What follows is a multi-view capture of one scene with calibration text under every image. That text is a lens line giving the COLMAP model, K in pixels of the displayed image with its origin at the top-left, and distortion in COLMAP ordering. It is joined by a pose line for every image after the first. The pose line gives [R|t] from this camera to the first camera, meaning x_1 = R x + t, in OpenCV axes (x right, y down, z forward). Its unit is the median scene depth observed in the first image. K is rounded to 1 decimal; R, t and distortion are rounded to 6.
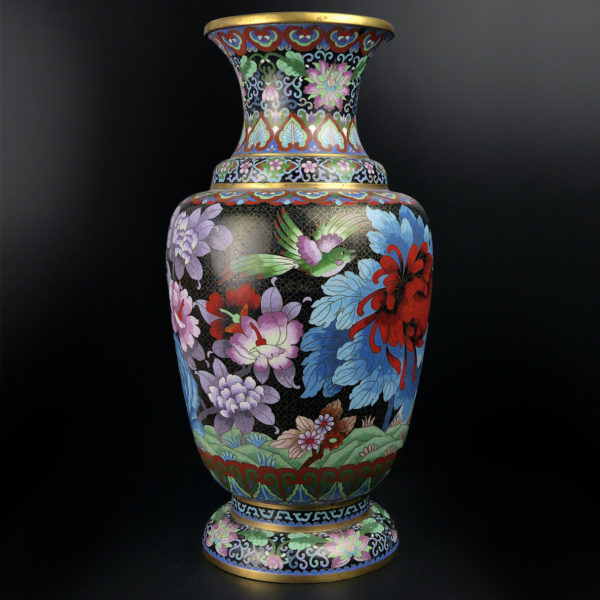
lens RADIAL K [[1019.5, 0, 292.8], [0, 1019.5, 296.8], [0, 0, 1]] dist [-0.101248, 0.000000]
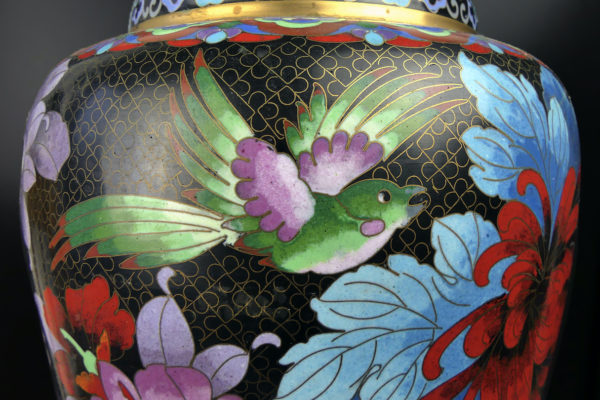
lens RADIAL K [[450.3, 0, 302.4], [0, 450.3, 201.4], [0, 0, 1]] dist [-0.026517, -0.001489]
pose [[0.992555, 0.021916, -0.119809, 0.040703], [-0.016585, 0.998835, 0.045311, -0.046905], [0.120663, -0.042987, 0.991762, 0.857598]]
